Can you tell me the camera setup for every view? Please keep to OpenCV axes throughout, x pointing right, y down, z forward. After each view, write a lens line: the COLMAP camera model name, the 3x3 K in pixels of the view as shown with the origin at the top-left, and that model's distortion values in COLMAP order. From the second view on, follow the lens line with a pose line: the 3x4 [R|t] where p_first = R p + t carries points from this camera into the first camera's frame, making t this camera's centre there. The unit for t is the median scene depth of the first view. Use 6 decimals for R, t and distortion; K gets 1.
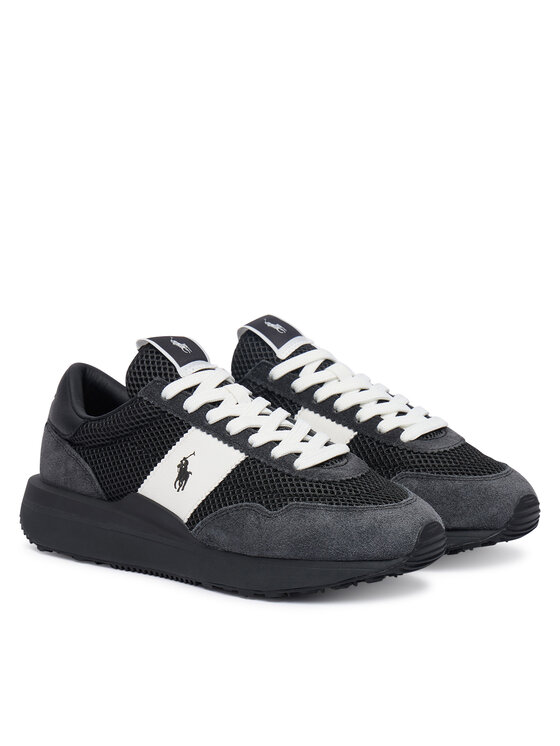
lens RADIAL K [[1833.6, 0, 279.5], [0, 1833.6, 372.5], [0, 0, 1]] dist [-0.092998, 0.000000]
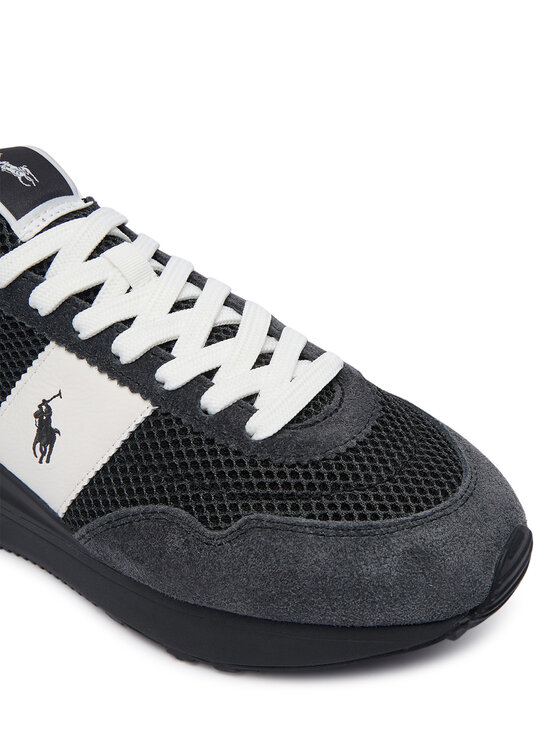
lens RADIAL K [[799.8, 0, 282.8], [0, 799.8, 374.3], [0, 0, 1]] dist [-0.010739, 0.000000]
pose [[0.995919, -0.077953, 0.045476, 0.009089], [0.050923, 0.901413, 0.429954, -0.060050], [-0.074509, -0.425884, 0.901705, 0.786370]]
